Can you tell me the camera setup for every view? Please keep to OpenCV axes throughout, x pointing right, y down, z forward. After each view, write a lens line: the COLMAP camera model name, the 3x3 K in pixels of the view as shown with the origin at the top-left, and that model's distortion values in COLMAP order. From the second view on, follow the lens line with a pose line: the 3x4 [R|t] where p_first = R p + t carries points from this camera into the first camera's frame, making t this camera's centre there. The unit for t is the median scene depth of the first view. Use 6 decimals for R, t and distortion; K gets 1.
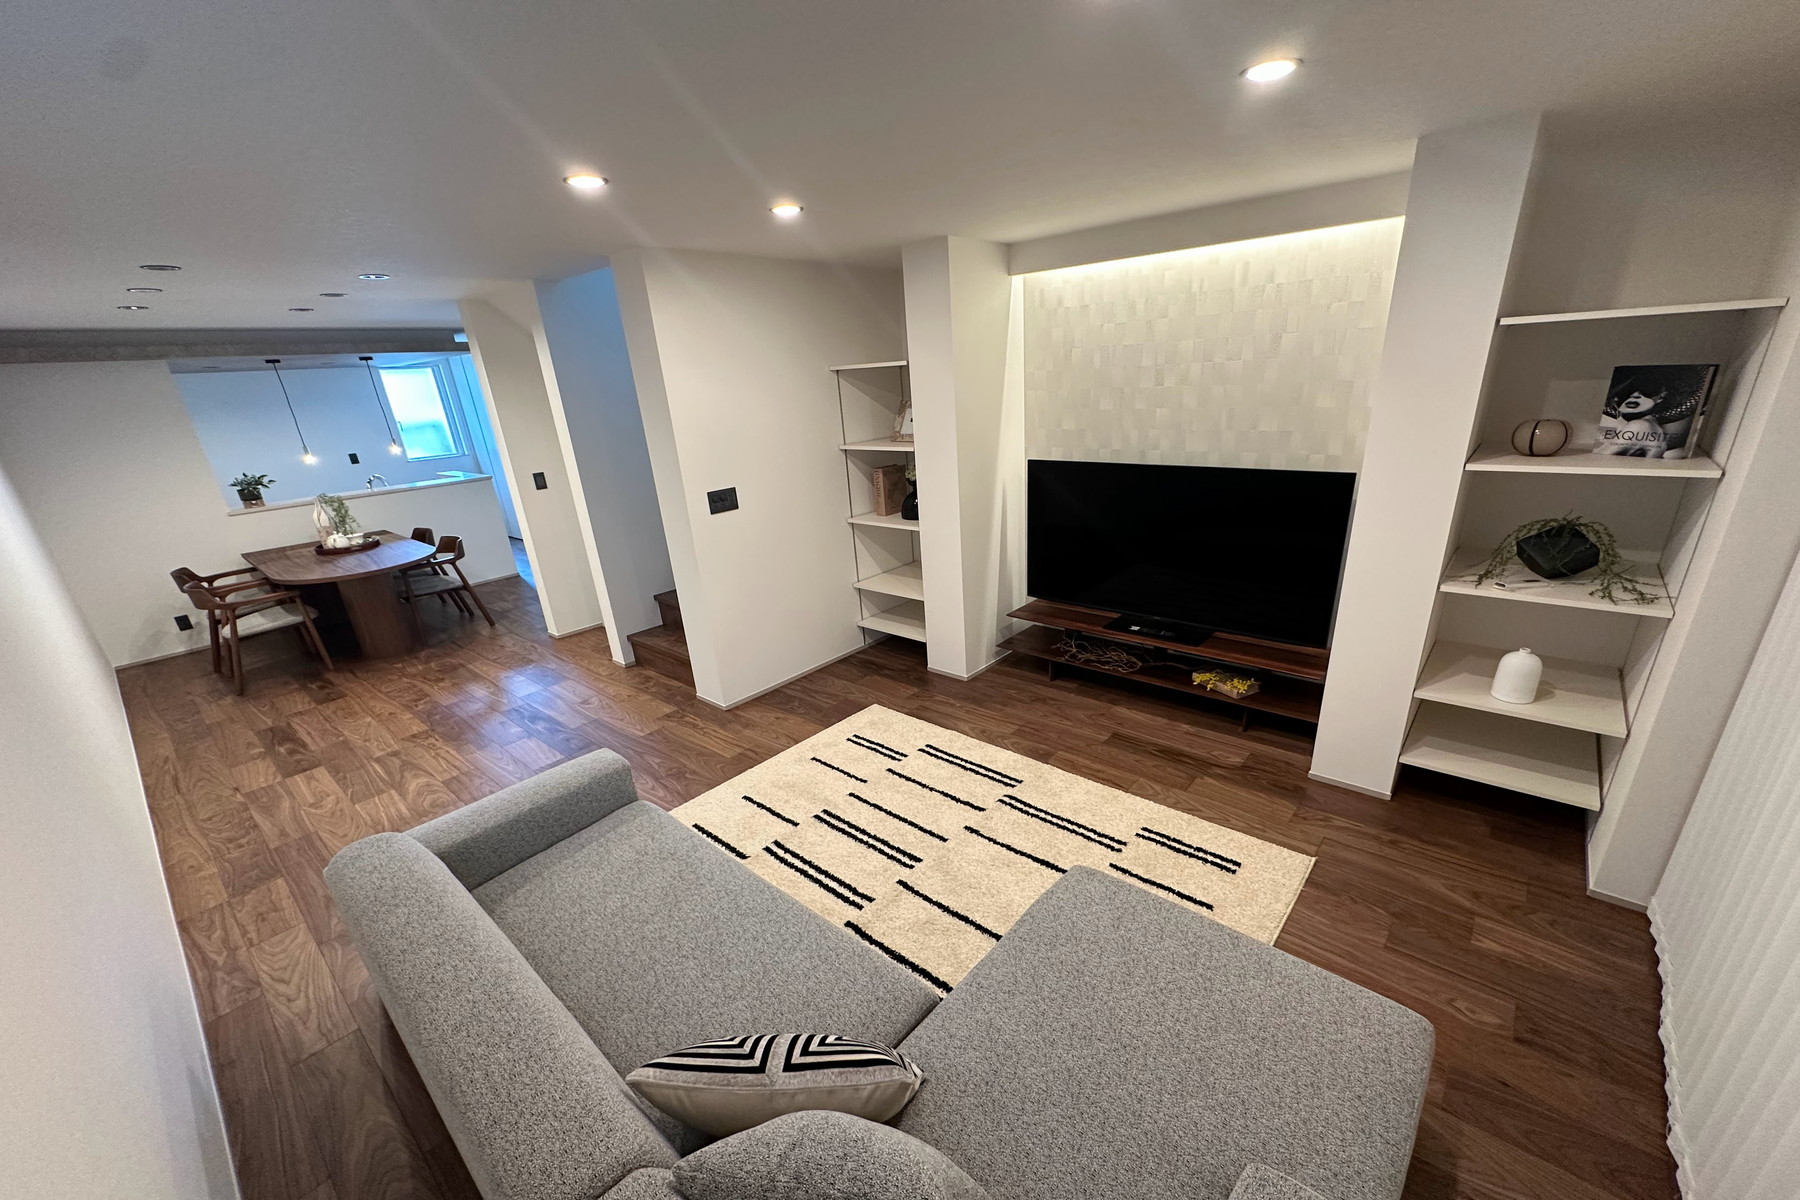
lens RADIAL K [[698.4, 0, 920.0], [0, 698.4, 645.8], [0, 0, 1]] dist [0.000322, -0.000031]
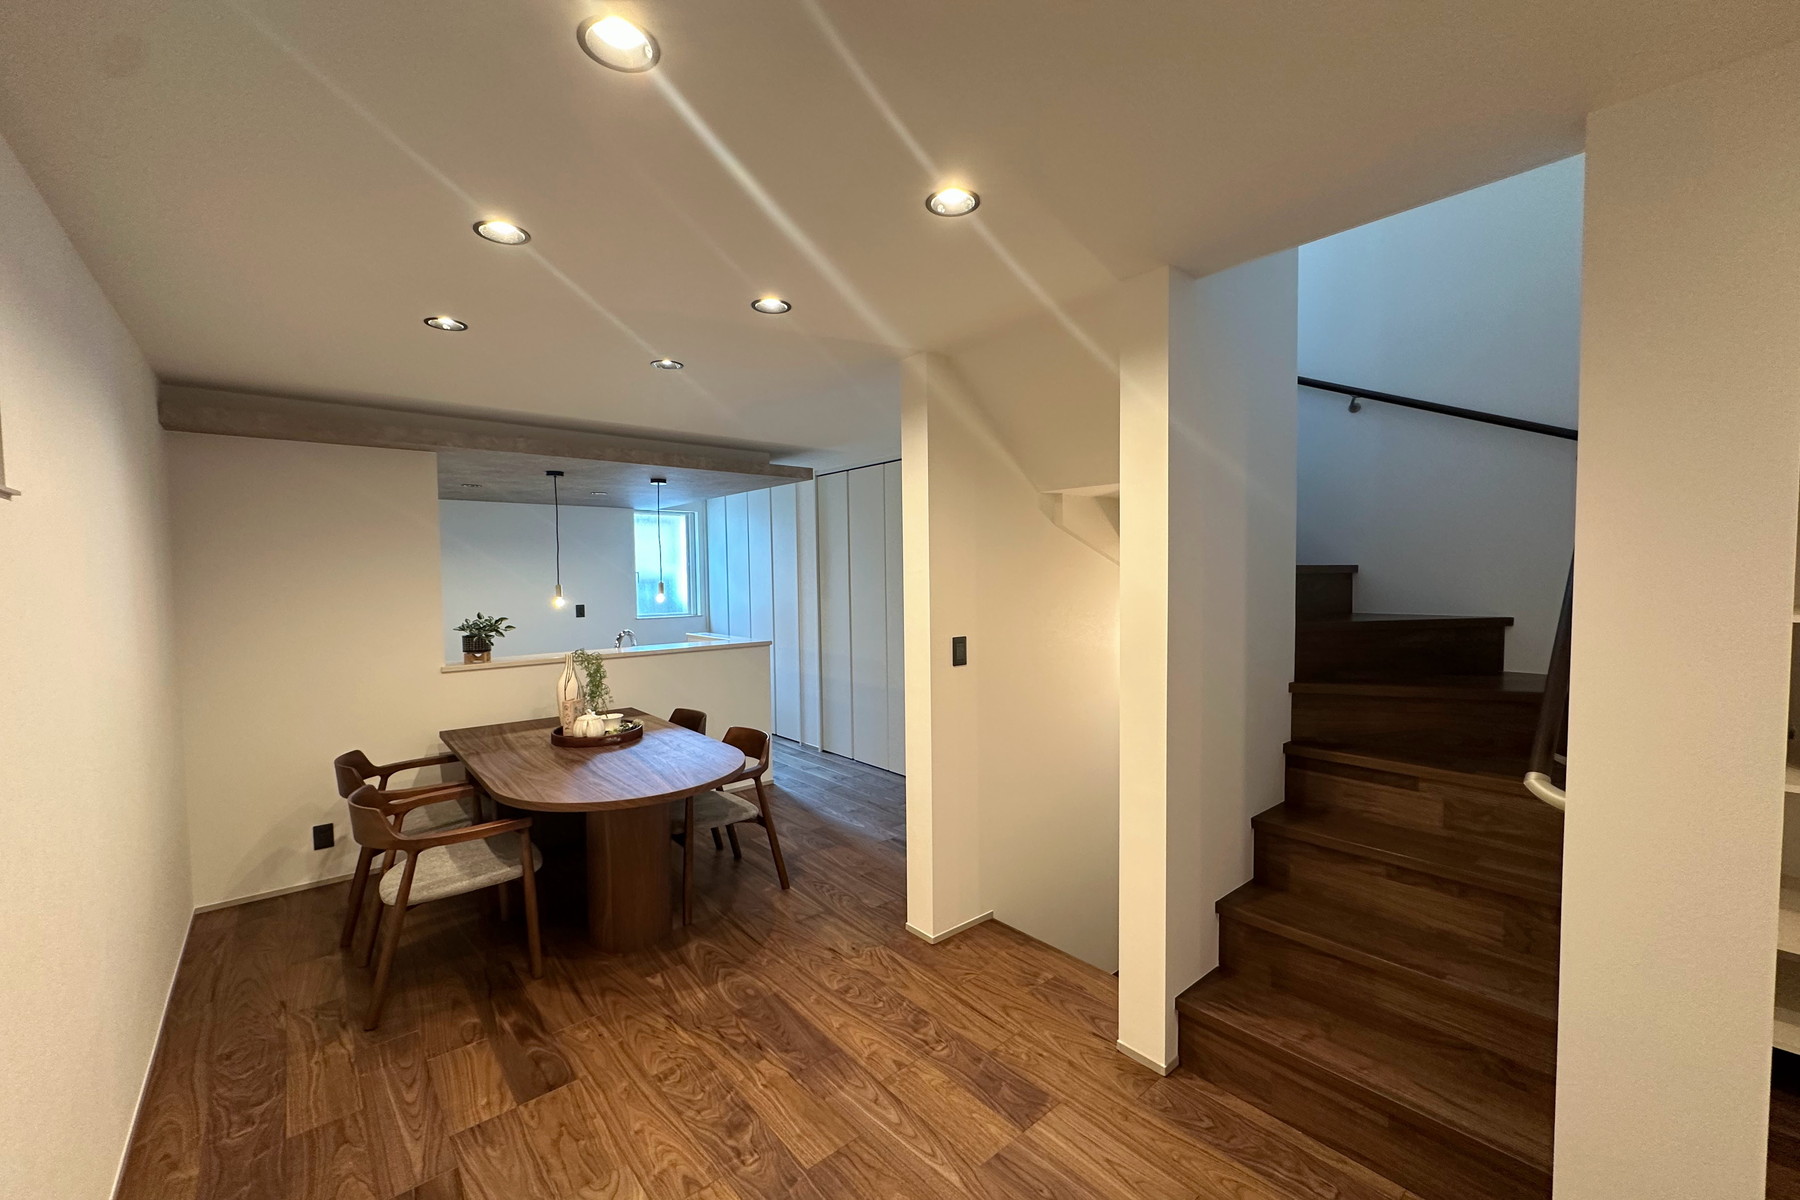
lens RADIAL K [[698.4, 0, 900.8], [0, 698.4, 604.4], [0, 0, 1]] dist [0.000322, -0.000031]
pose [[0.987524, 0.053116, -0.148239, -0.483550], [-0.098472, 0.942919, -0.318131, -0.082502], [0.122879, 0.328760, 0.936386, 0.429442]]
